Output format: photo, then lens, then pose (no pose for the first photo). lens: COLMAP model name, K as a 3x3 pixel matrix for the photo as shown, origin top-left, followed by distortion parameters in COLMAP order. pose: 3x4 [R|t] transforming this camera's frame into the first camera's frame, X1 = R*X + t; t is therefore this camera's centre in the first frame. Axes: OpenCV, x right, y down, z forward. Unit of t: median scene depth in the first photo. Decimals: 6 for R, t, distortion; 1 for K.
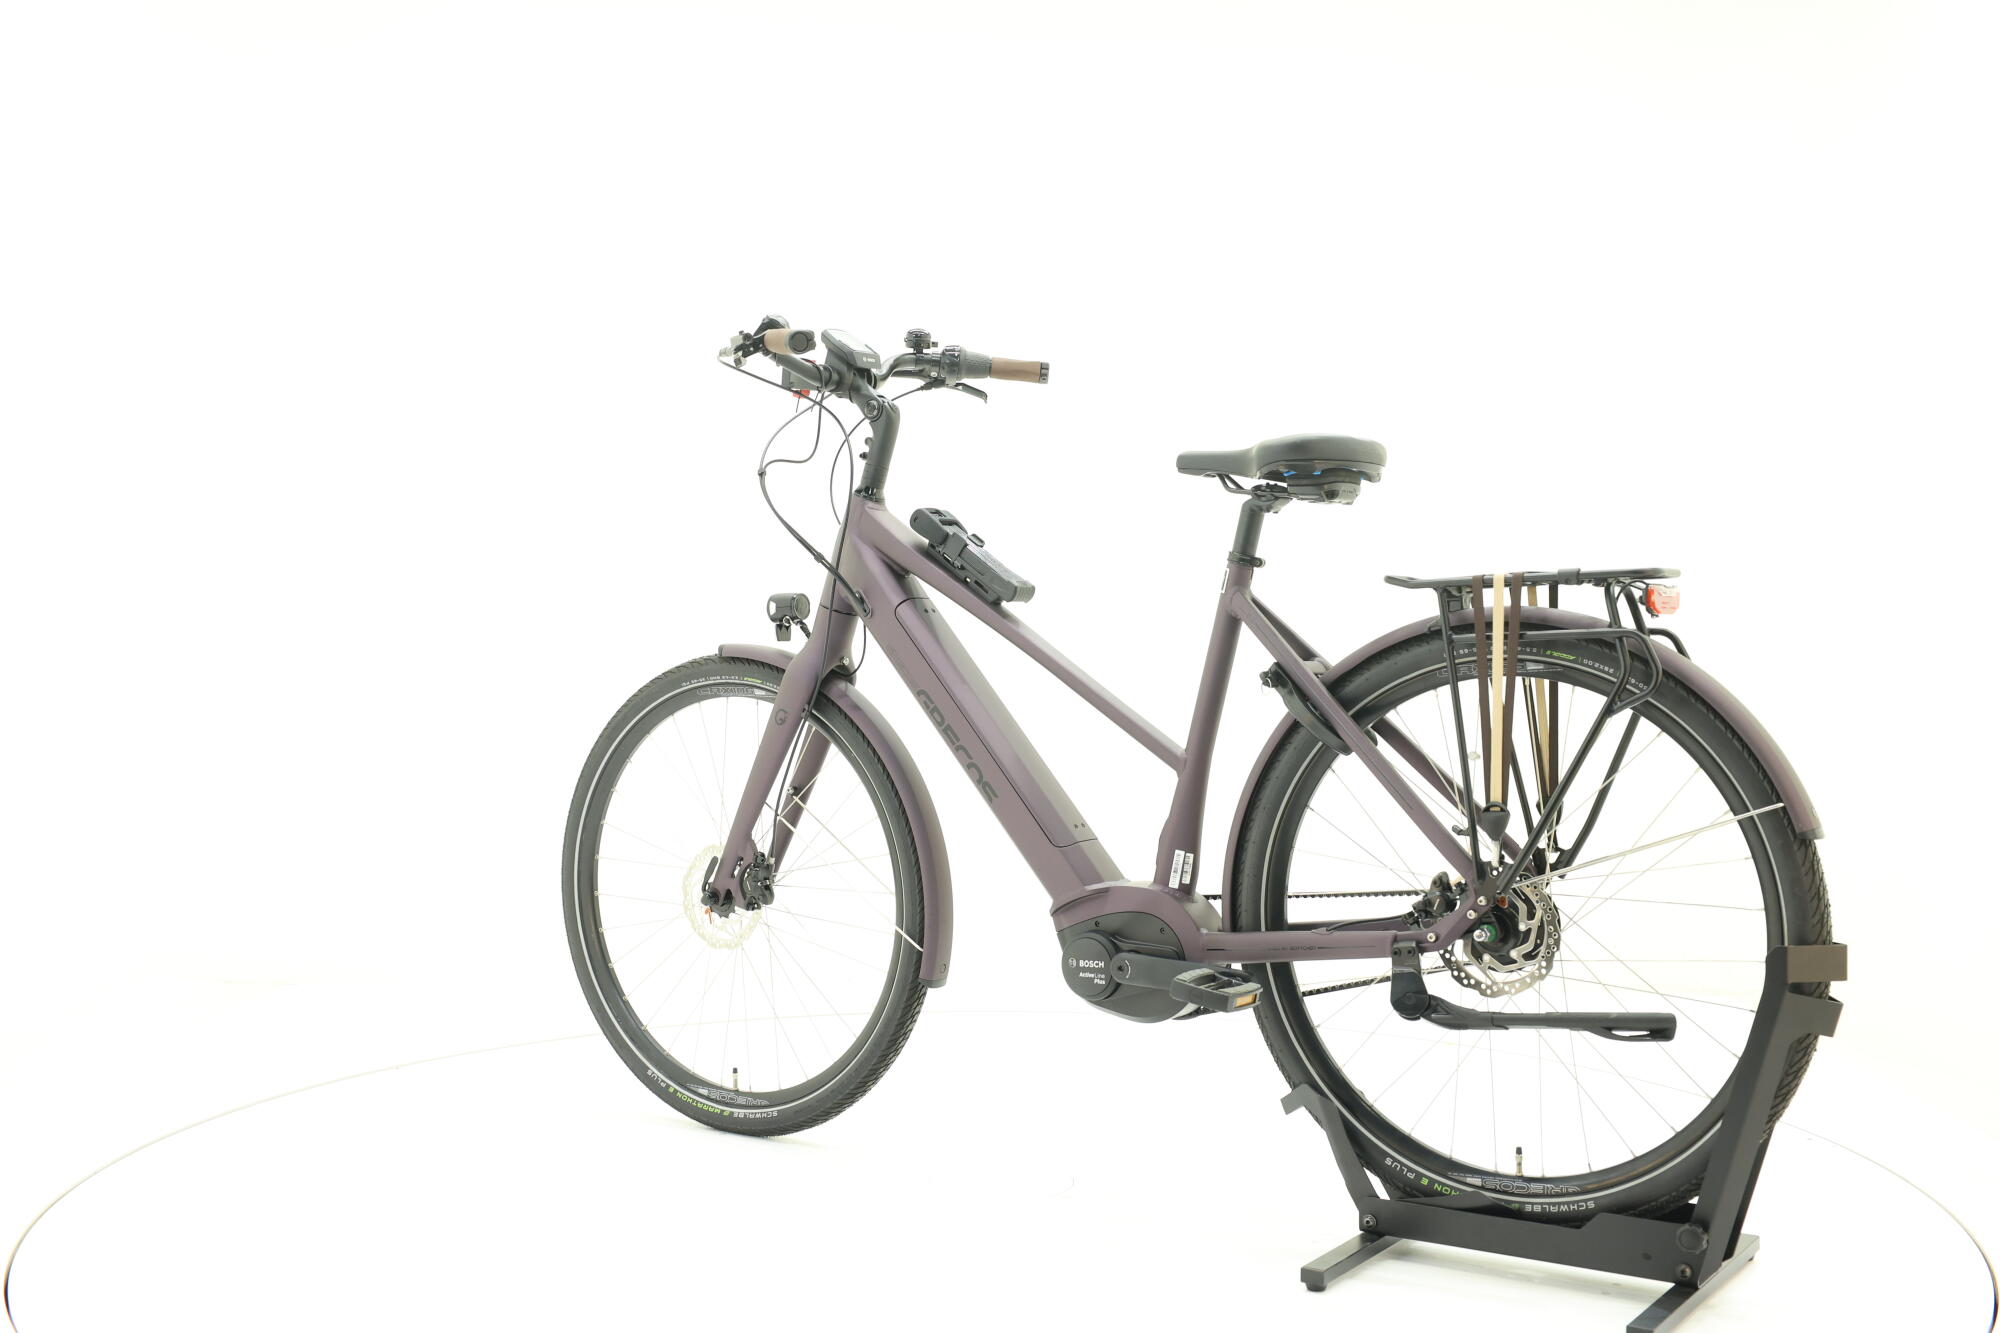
lens RADIAL K [[2145.1, 0, 1000.0], [0, 2145.1, 666.5], [0, 0, 1]] dist [0.004993, 0.010733]
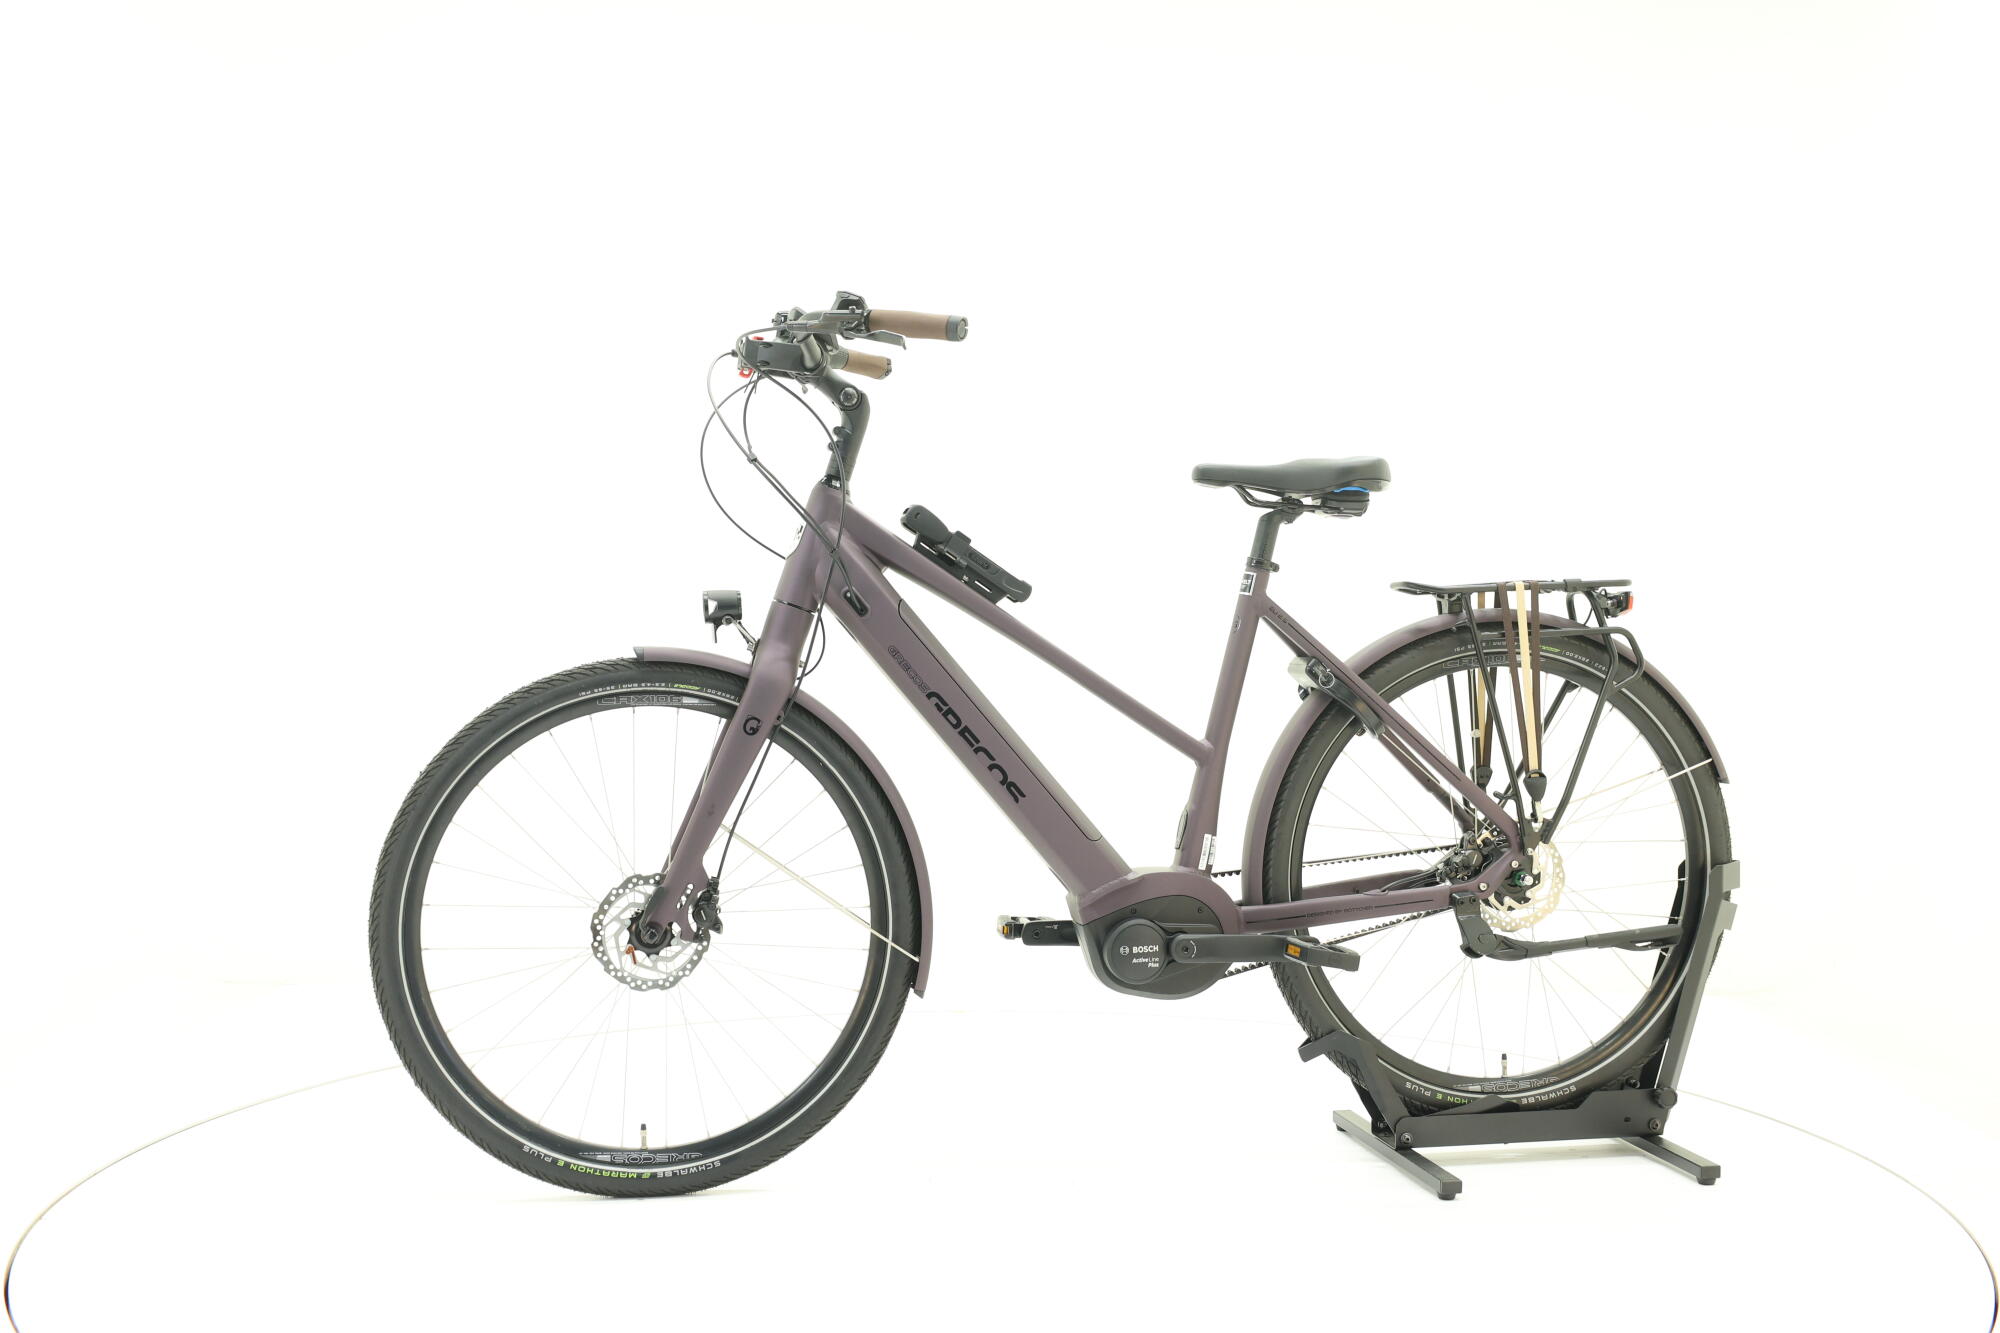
lens RADIAL K [[2145.1, 0, 1000.0], [0, 2145.1, 666.5], [0, 0, 1]] dist [0.004993, 0.010733]
pose [[0.711836, -0.013582, 0.702215, -0.756422], [0.015080, 0.999878, 0.004054, -0.004499], [-0.702184, 0.007704, 0.711954, 0.310329]]
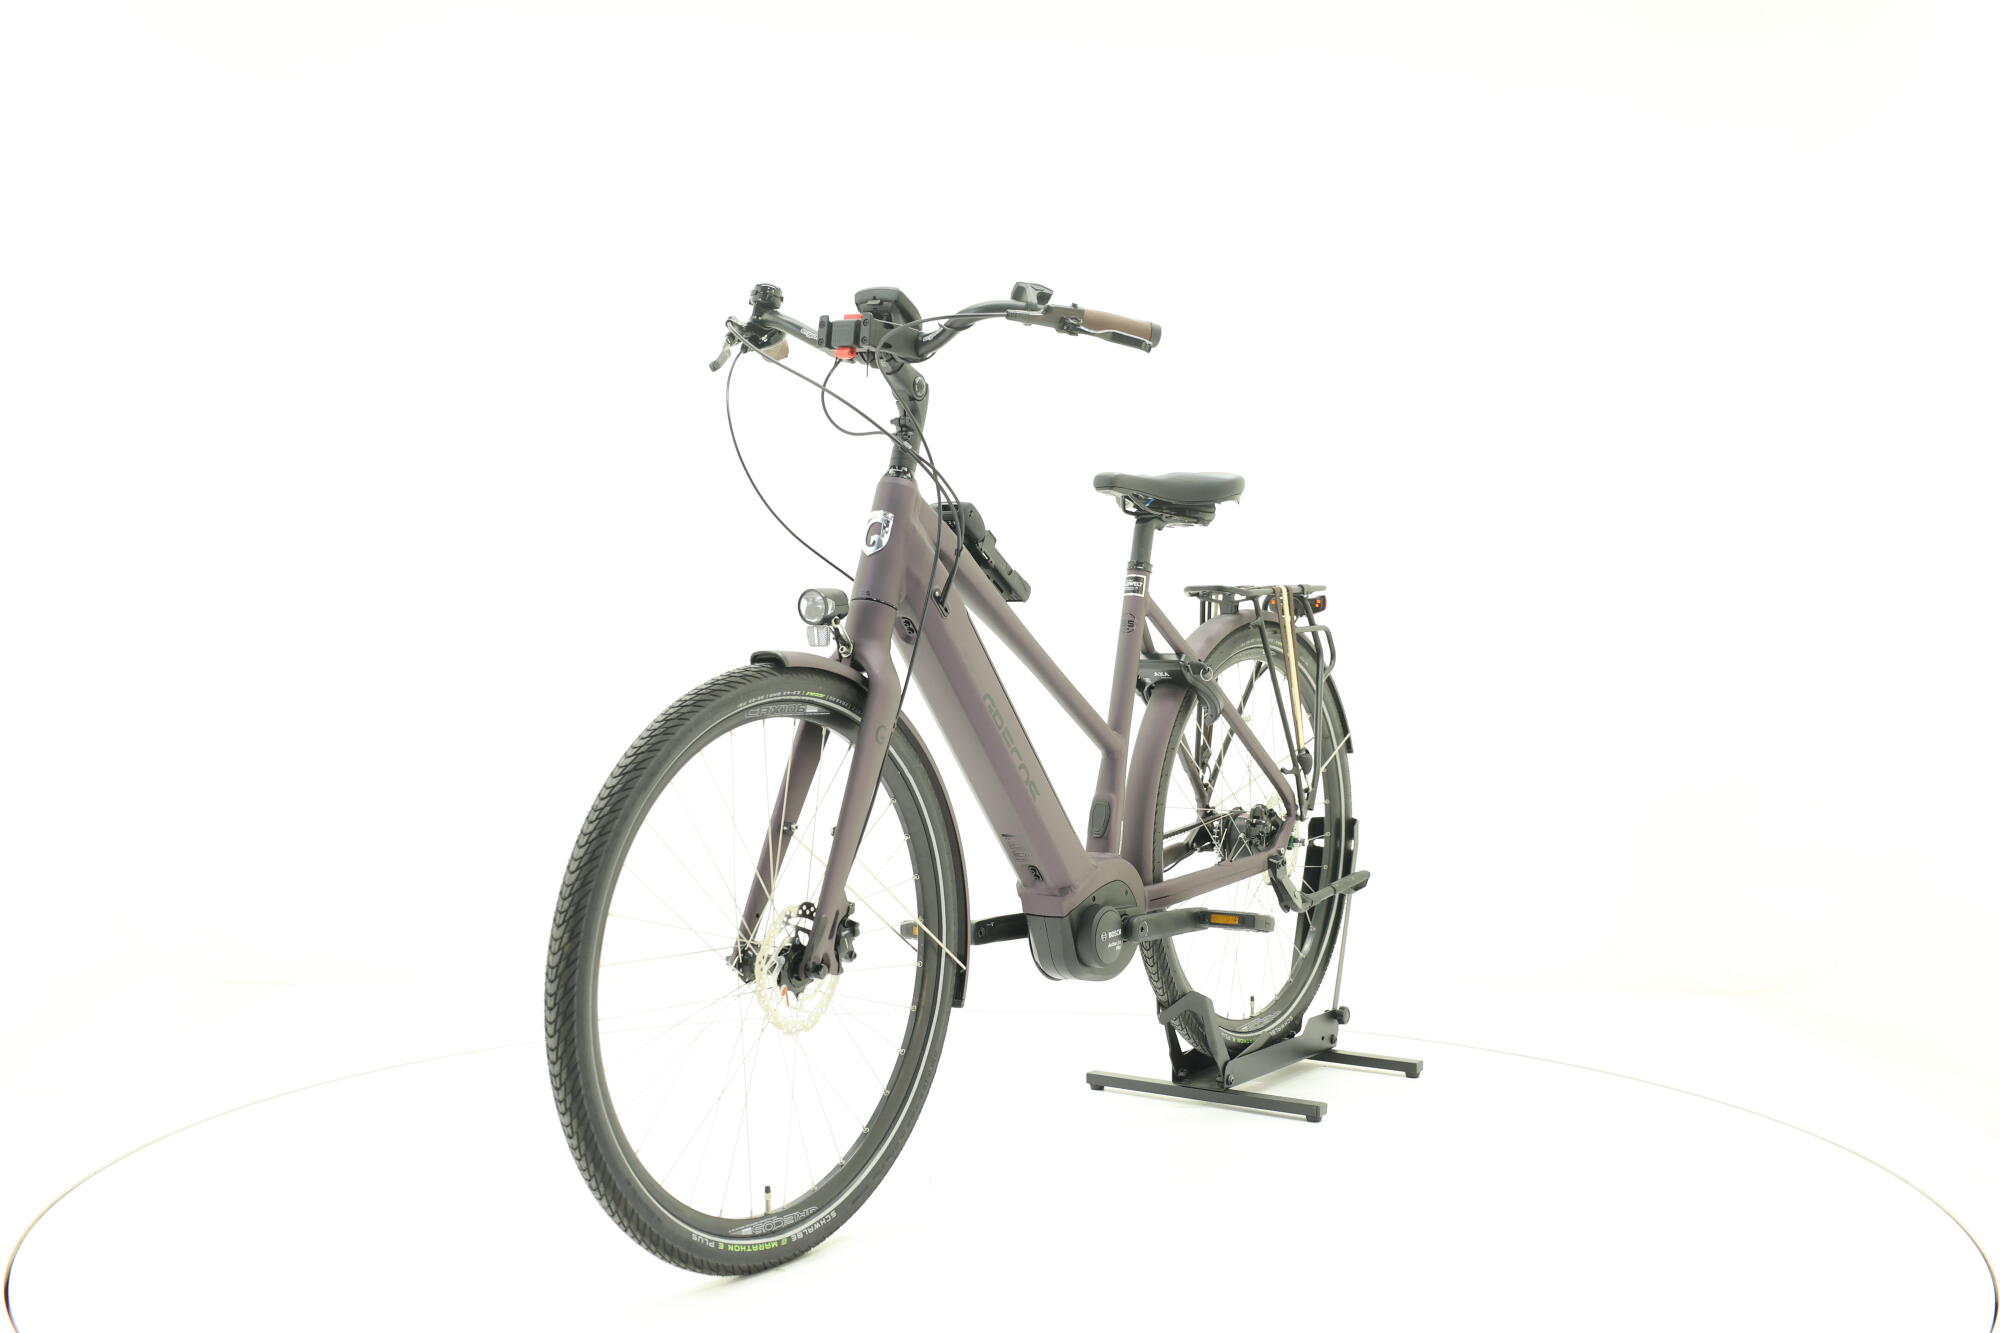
lens RADIAL K [[2145.1, 0, 1000.0], [0, 2145.1, 666.5], [0, 0, 1]] dist [0.004993, 0.010733]
pose [[0.008568, -0.026116, 0.999622, -1.074955], [0.017025, 0.999518, 0.025967, -0.028001], [-0.999818, 0.016797, 0.009009, 1.068699]]
